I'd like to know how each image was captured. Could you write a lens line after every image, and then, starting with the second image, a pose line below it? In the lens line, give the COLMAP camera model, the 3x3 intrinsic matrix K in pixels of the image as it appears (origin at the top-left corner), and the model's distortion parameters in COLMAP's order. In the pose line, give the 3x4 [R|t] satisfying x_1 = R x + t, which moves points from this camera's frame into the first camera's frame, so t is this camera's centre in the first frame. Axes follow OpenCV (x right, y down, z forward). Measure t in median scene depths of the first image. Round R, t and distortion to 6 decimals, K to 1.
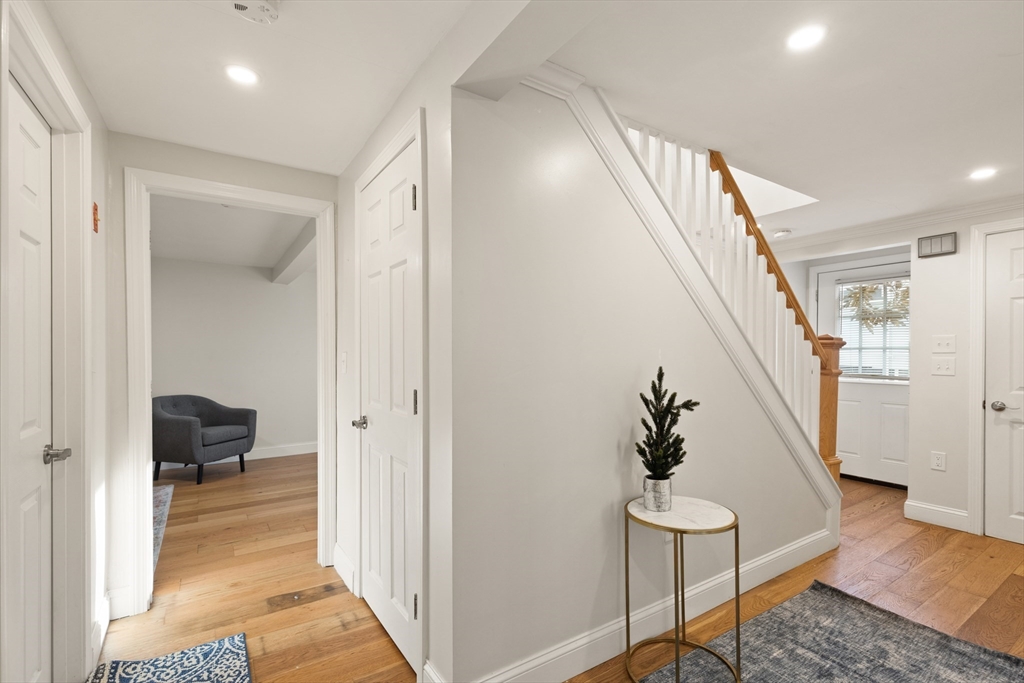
lens RADIAL K [[468.1, 0, 512.5], [0, 468.1, 354.9], [0, 0, 1]] dist [0.001585, 0.000421]
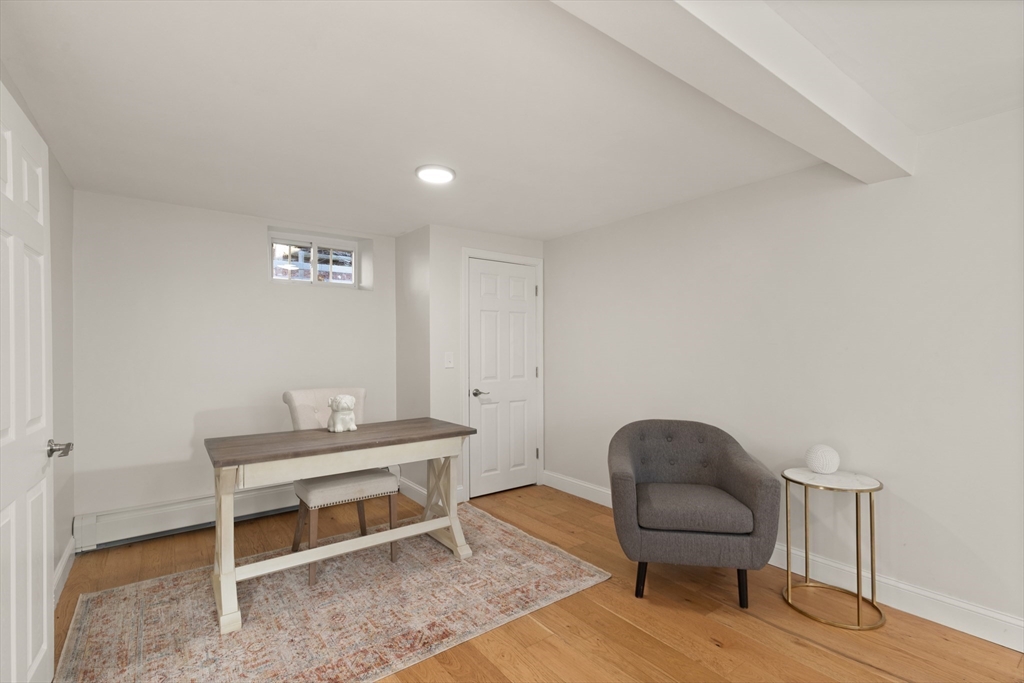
lens RADIAL K [[468.1, 0, 512.5], [0, 468.1, 354.9], [0, 0, 1]] dist [0.001585, 0.000421]
pose [[0.058861, 0.010824, -0.998208, -0.131833], [0.004836, 0.999926, 0.011128, -0.006366], [0.998254, -0.005482, 0.058804, 0.762903]]
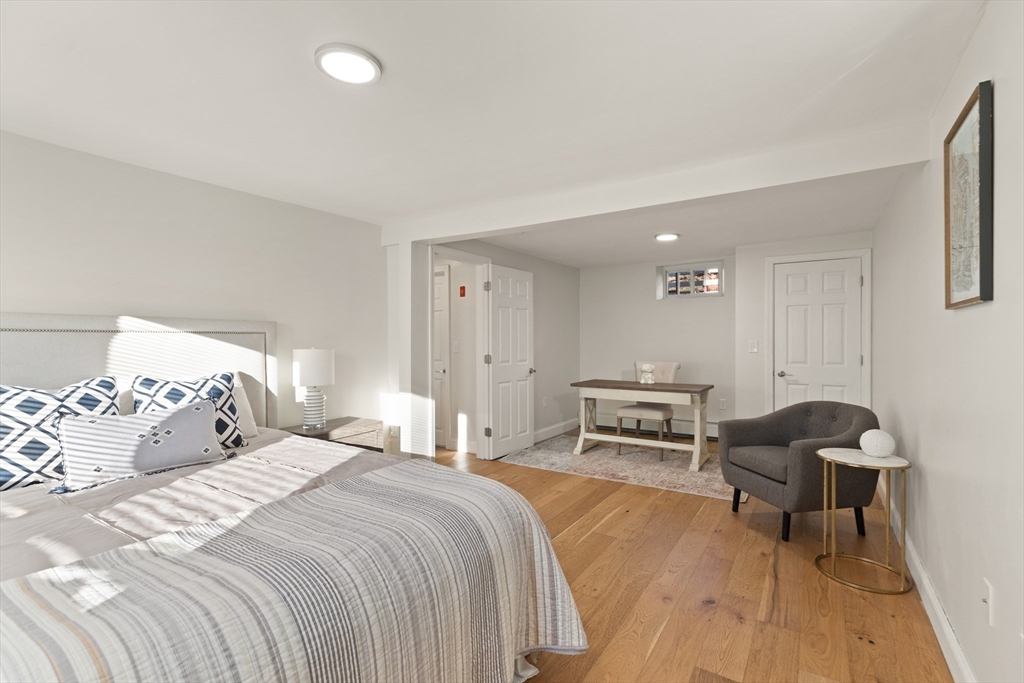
lens RADIAL K [[468.1, 0, 512.5], [0, 468.1, 354.9], [0, 0, 1]] dist [0.001585, 0.000421]
pose [[-0.916264, 0.016991, -0.400215, -0.025347], [0.004665, 0.999485, 0.031754, -0.006480], [0.400548, 0.027228, -0.915871, 1.431225]]
